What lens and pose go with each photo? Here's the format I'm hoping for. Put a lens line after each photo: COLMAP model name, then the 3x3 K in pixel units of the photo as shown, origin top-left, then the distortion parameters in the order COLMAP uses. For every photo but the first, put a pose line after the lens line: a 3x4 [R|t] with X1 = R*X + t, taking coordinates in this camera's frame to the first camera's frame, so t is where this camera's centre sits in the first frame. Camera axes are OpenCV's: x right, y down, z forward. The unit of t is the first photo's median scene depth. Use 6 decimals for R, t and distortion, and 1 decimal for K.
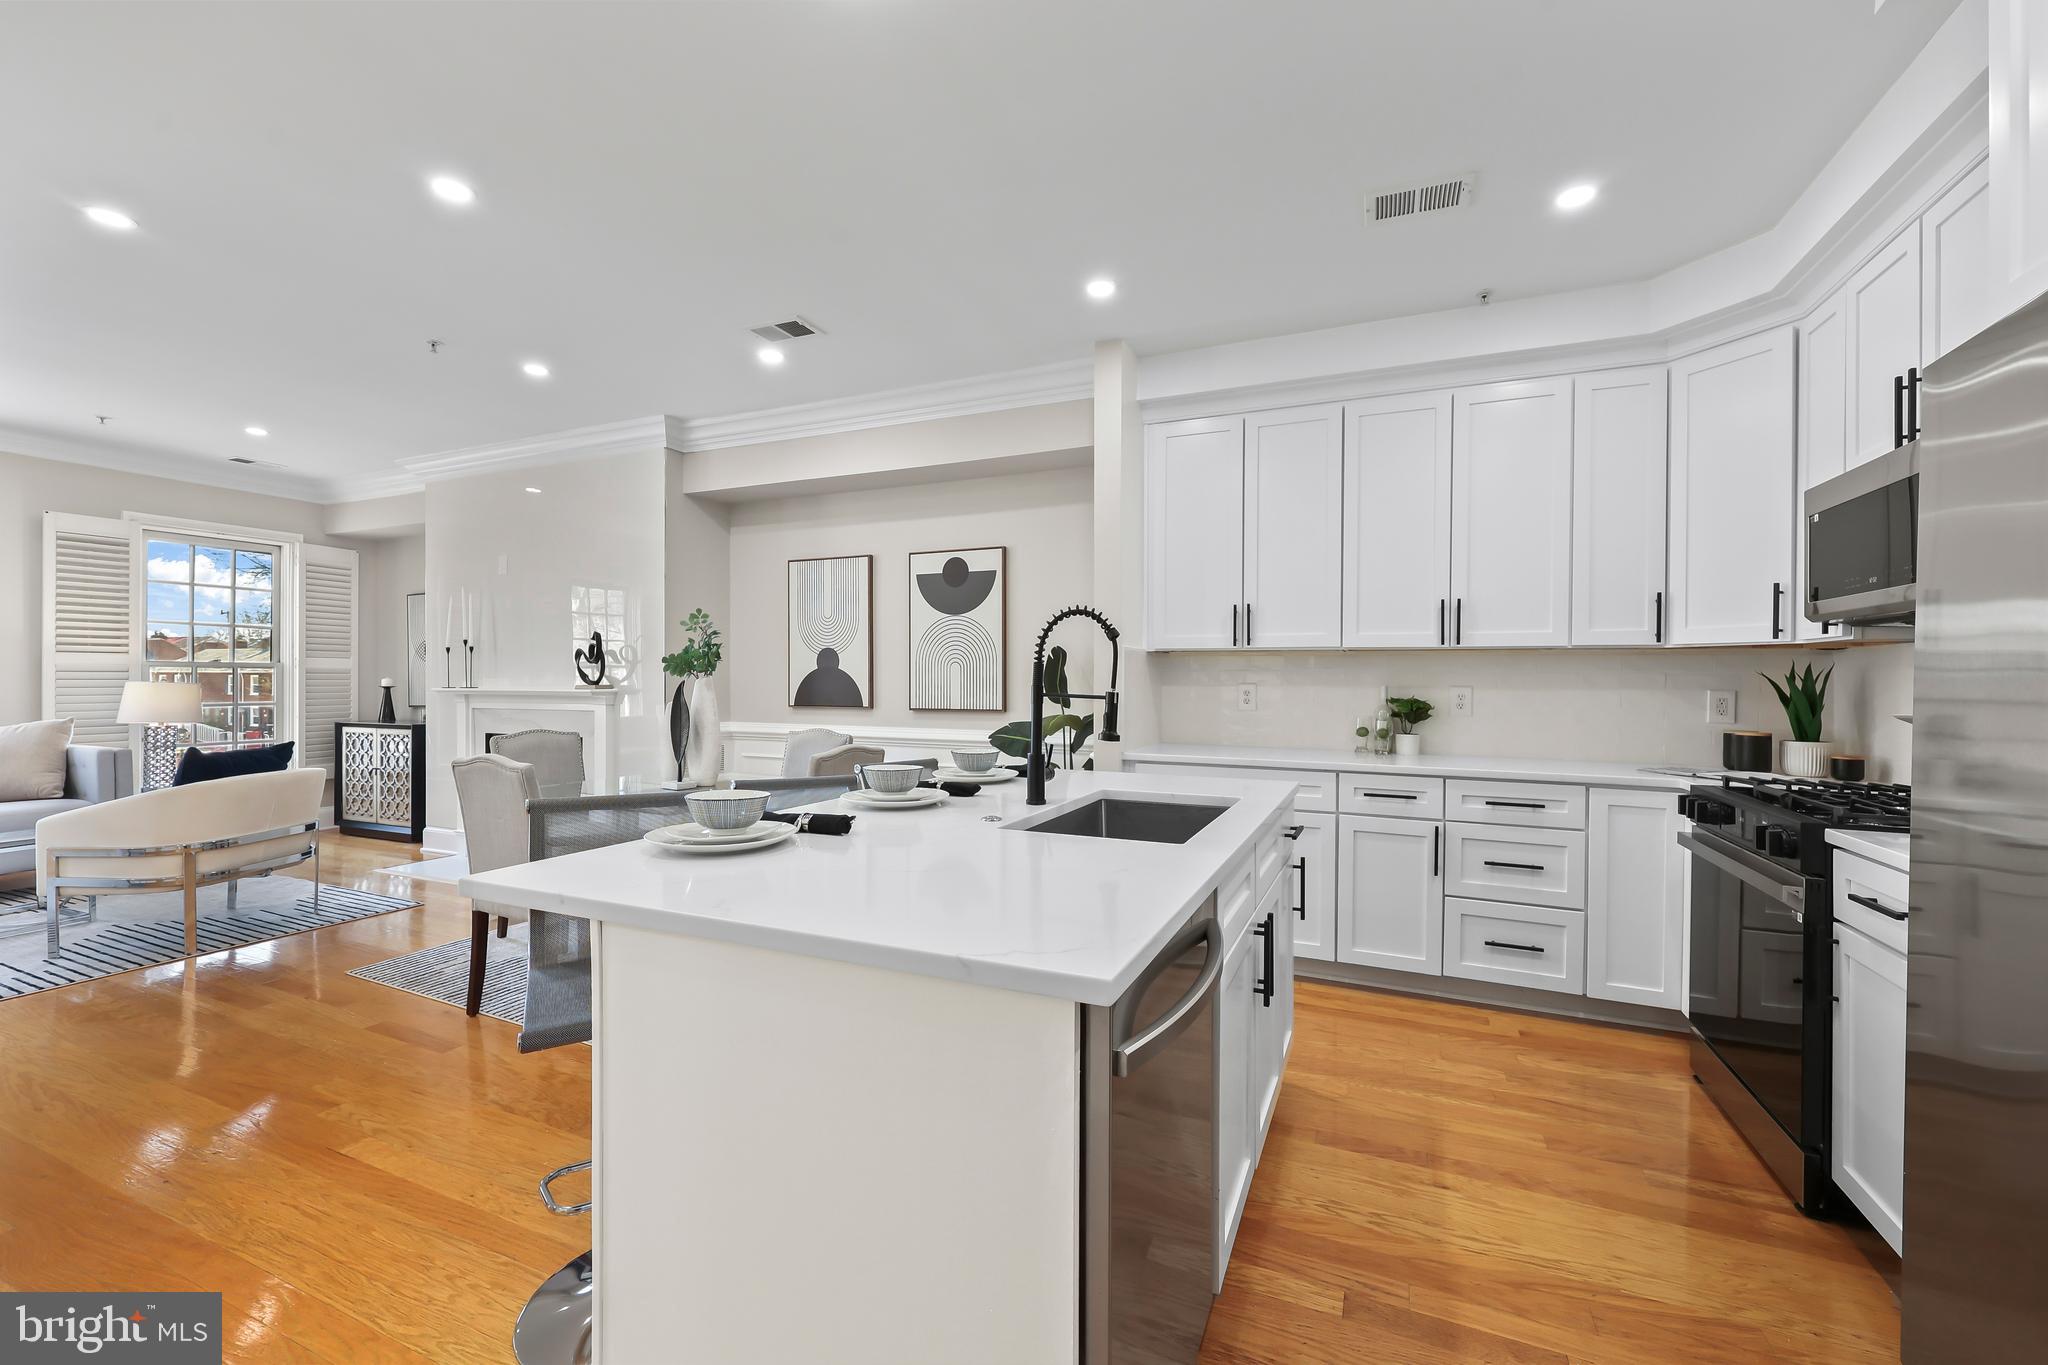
lens RADIAL K [[814.9, 0, 1054.0], [0, 814.9, 682.9], [0, 0, 1]] dist [-0.000555, 0.000031]
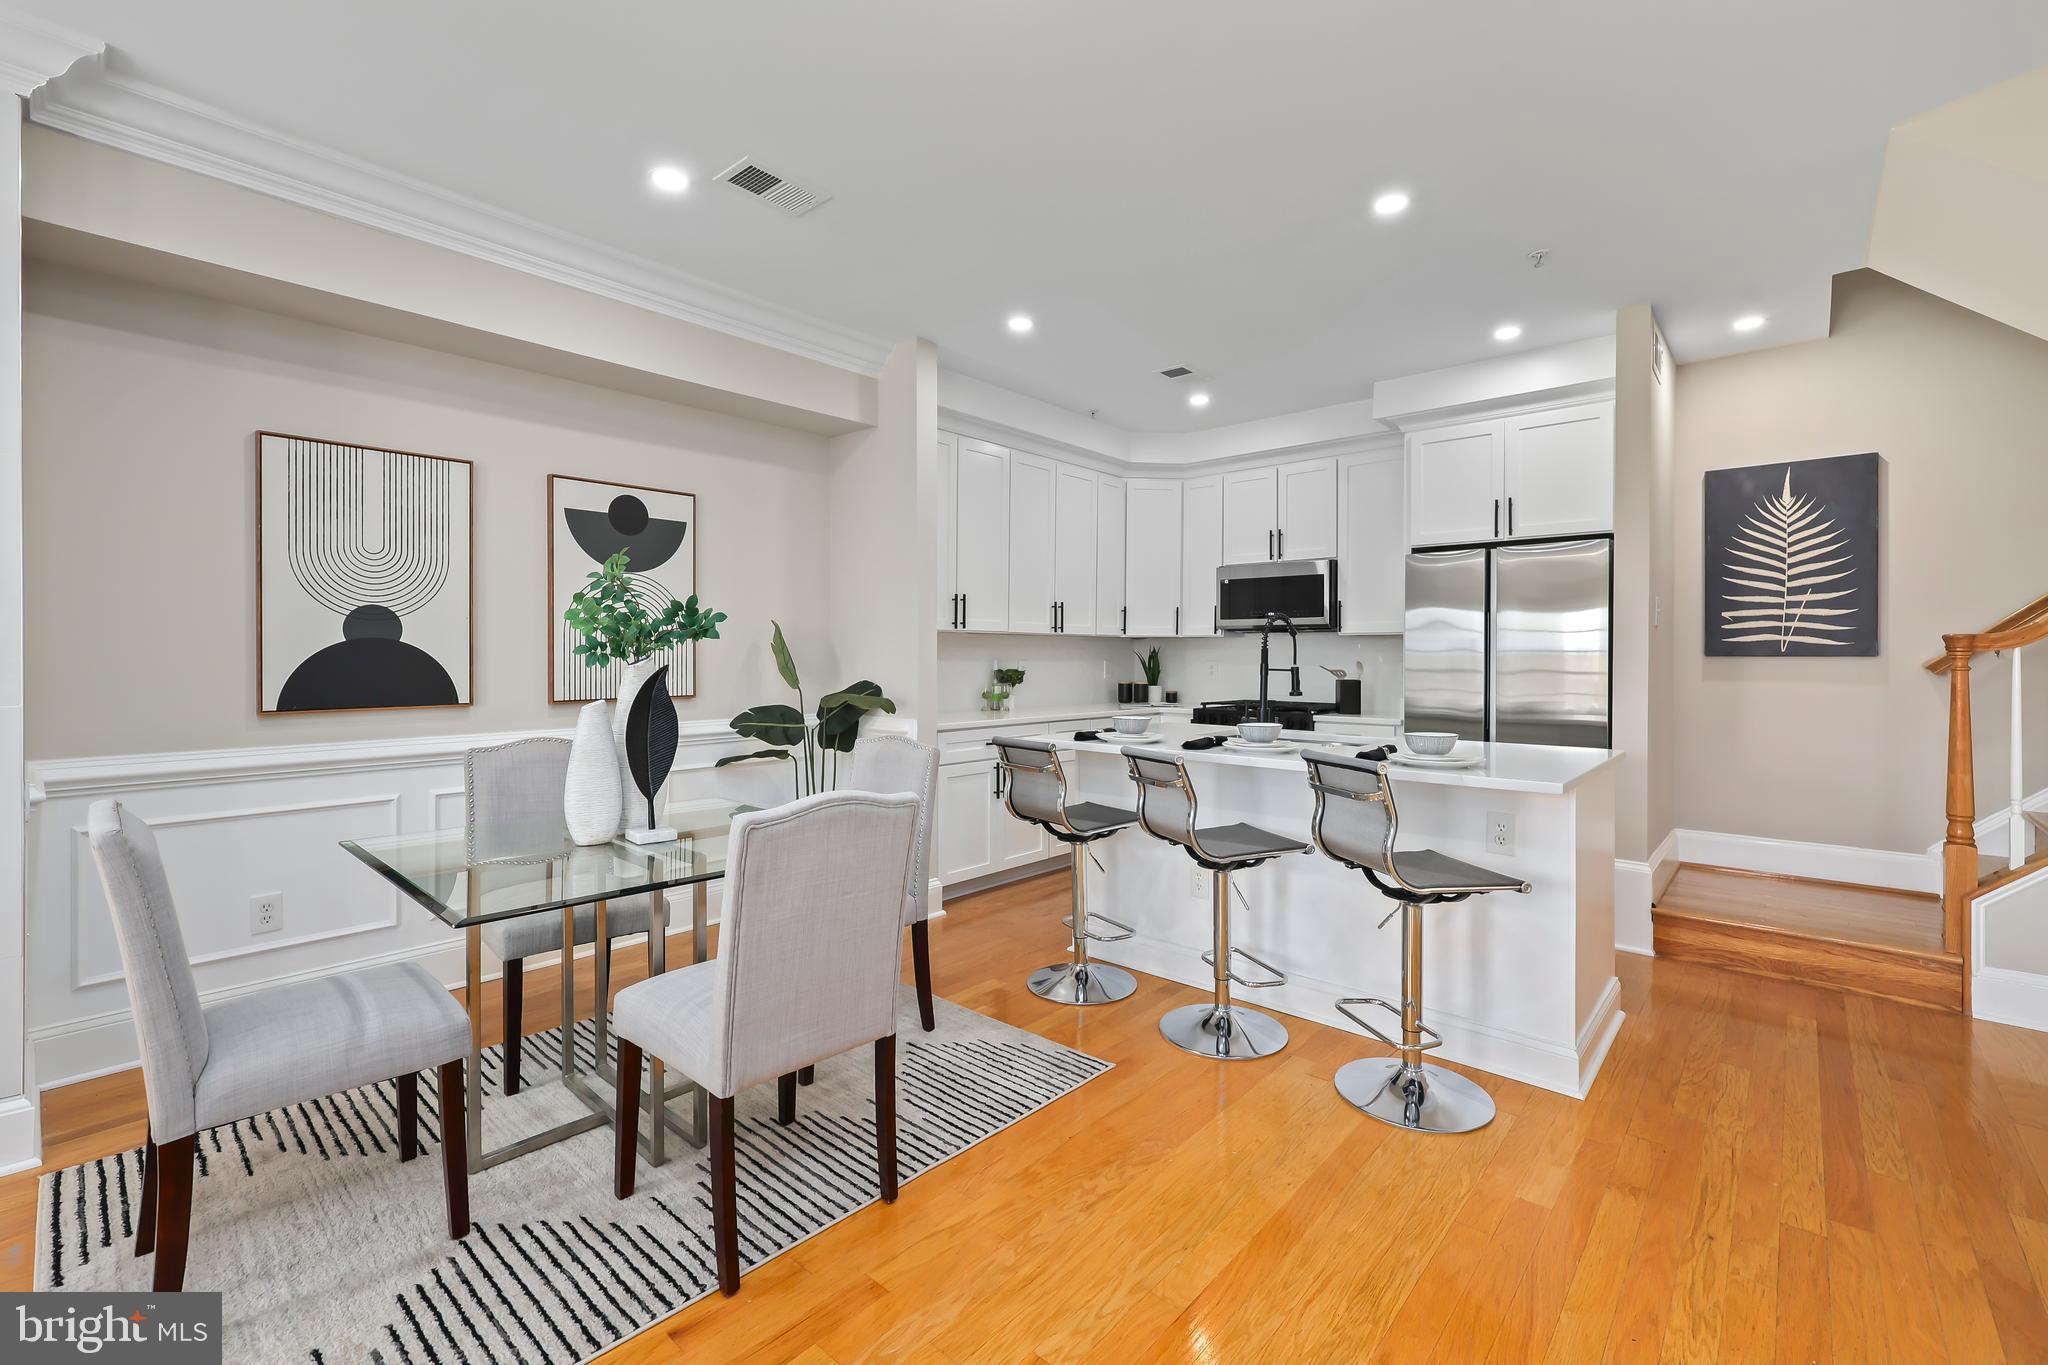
lens RADIAL K [[858.3, 0, 1036.0], [0, 858.3, 659.8], [0, 0, 1]] dist [0.000780, 0.000237]
pose [[0.320306, -0.011148, 0.947248, -0.940911], [0.003970, 0.999938, 0.010426, -0.012296], [-0.947306, 0.000421, 0.320331, 0.495762]]
